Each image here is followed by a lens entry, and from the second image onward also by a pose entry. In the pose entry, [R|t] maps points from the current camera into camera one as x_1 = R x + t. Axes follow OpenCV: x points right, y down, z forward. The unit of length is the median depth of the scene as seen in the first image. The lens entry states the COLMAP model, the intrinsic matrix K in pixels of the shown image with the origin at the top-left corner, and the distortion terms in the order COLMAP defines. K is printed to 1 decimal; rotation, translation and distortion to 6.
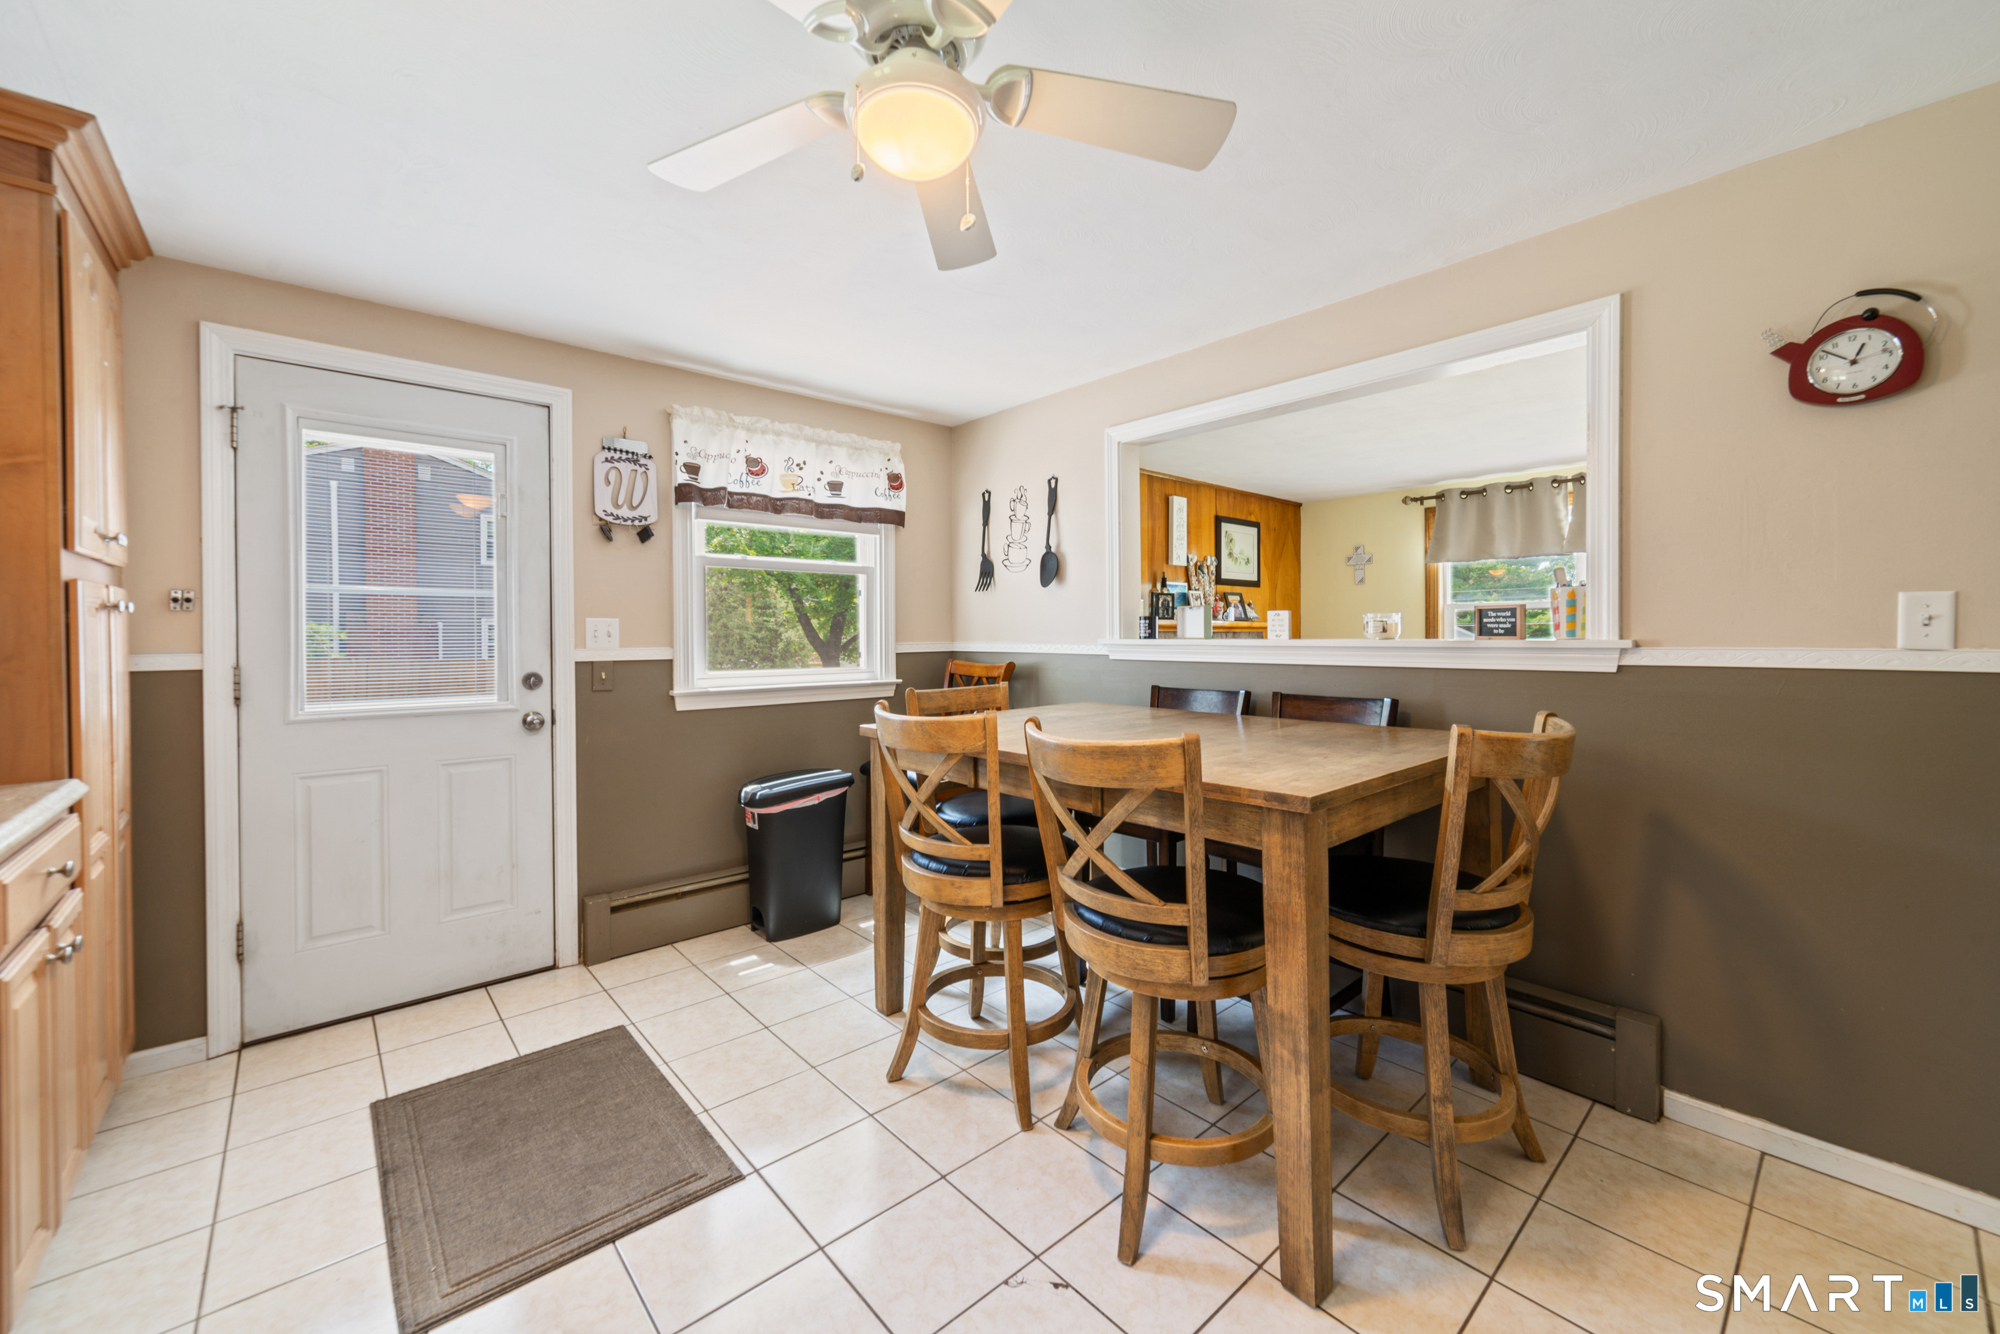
lens RADIAL K [[779.9, 0, 1000.0], [0, 779.9, 667.0], [0, 0, 1]] dist [0.001340, 0.000130]
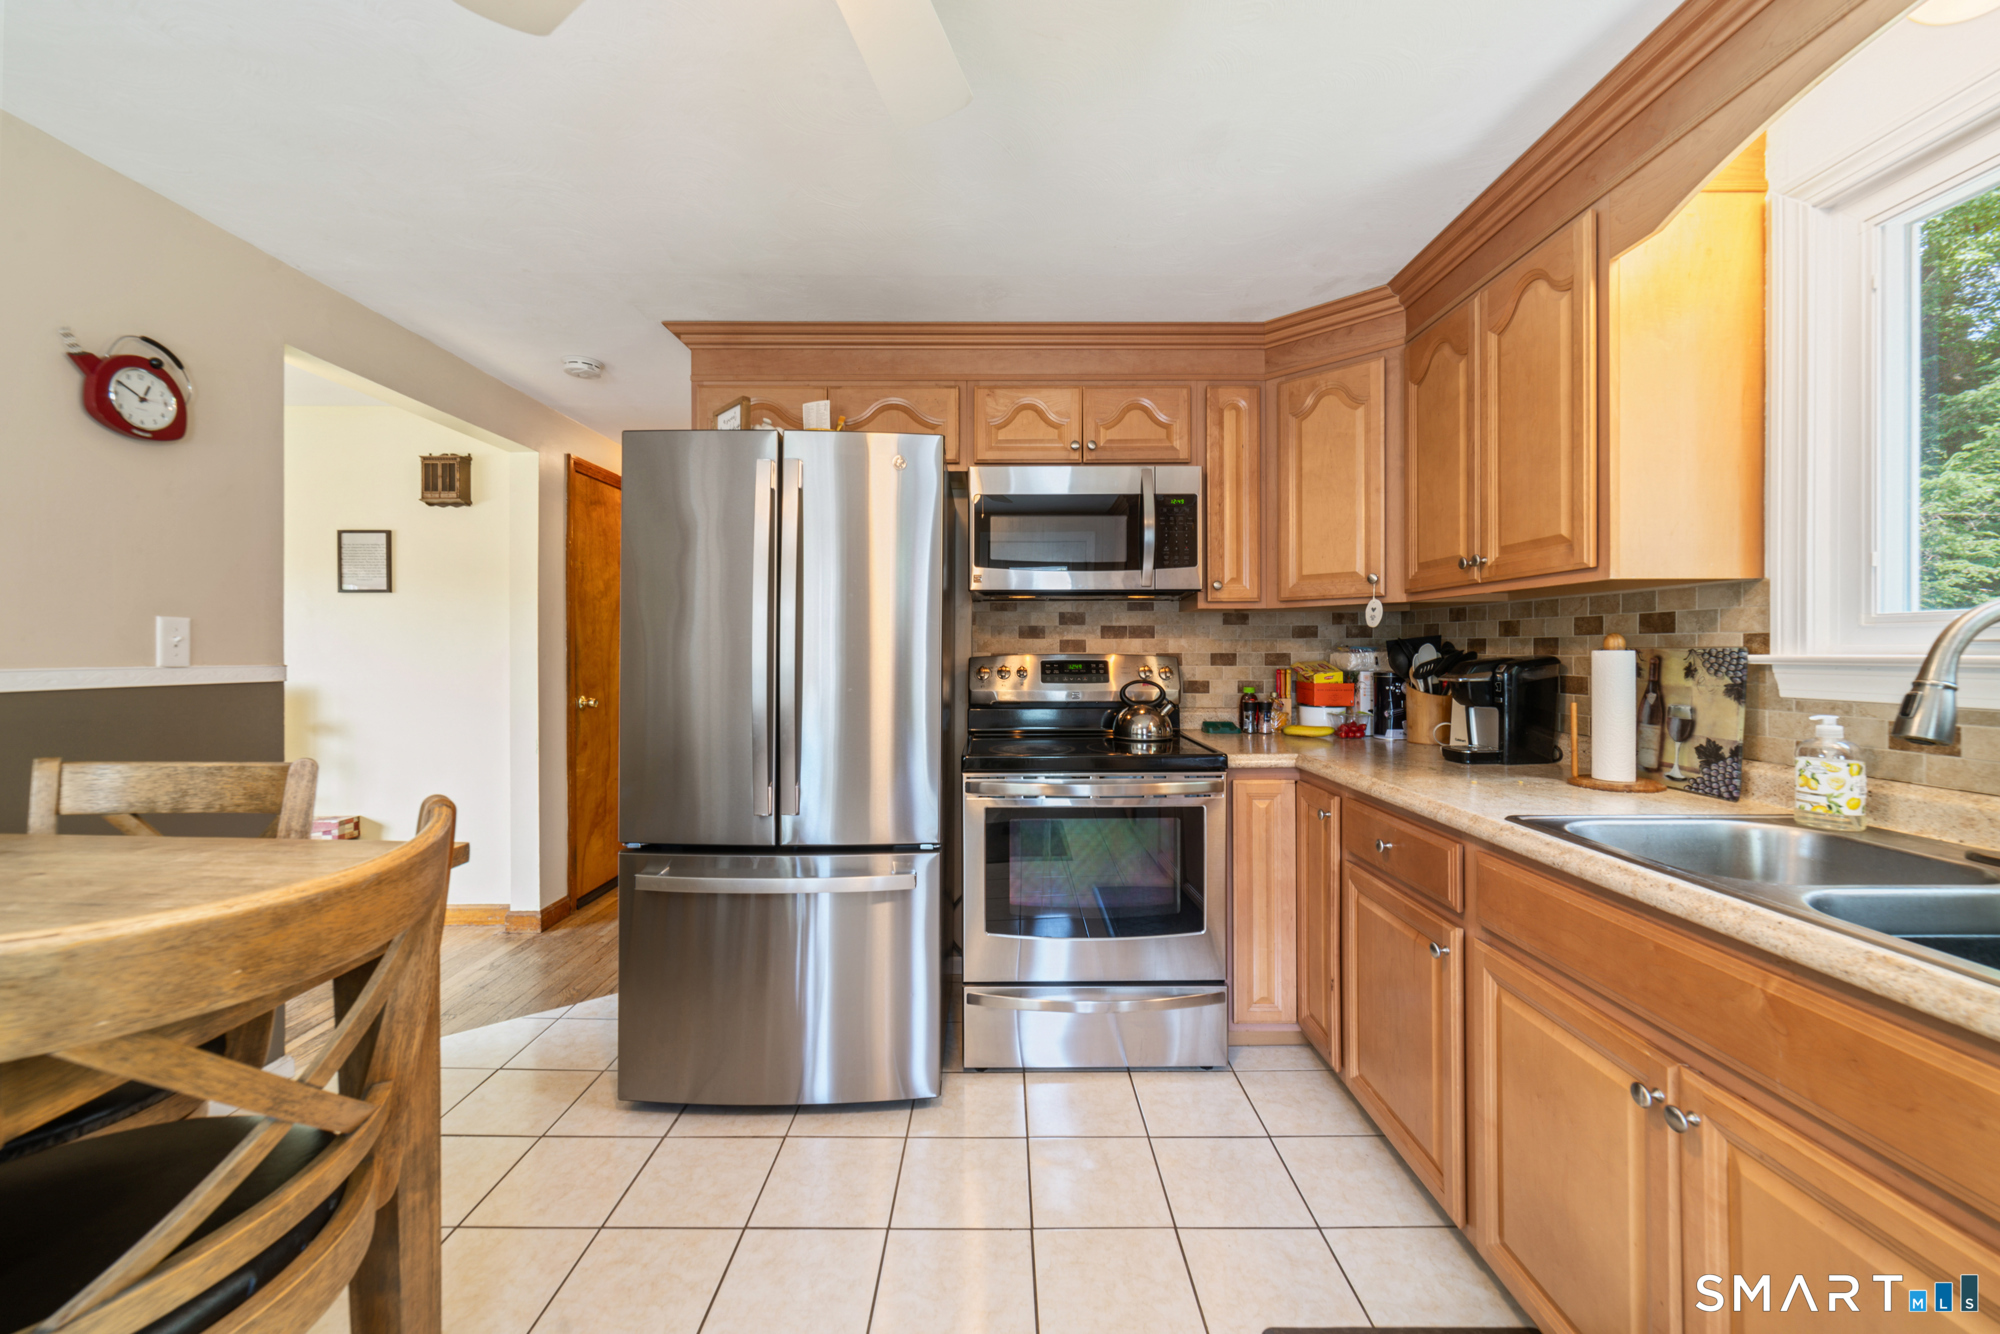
lens RADIAL K [[845.4, 0, 1000.0], [0, 845.4, 667.0], [0, 0, 1]] dist [-0.000057, -0.000008]
pose [[-0.748382, -0.006269, 0.663238, -0.569449], [0.022996, 0.999109, 0.035392, -0.038158], [-0.662869, 0.041738, -0.747571, 1.117313]]
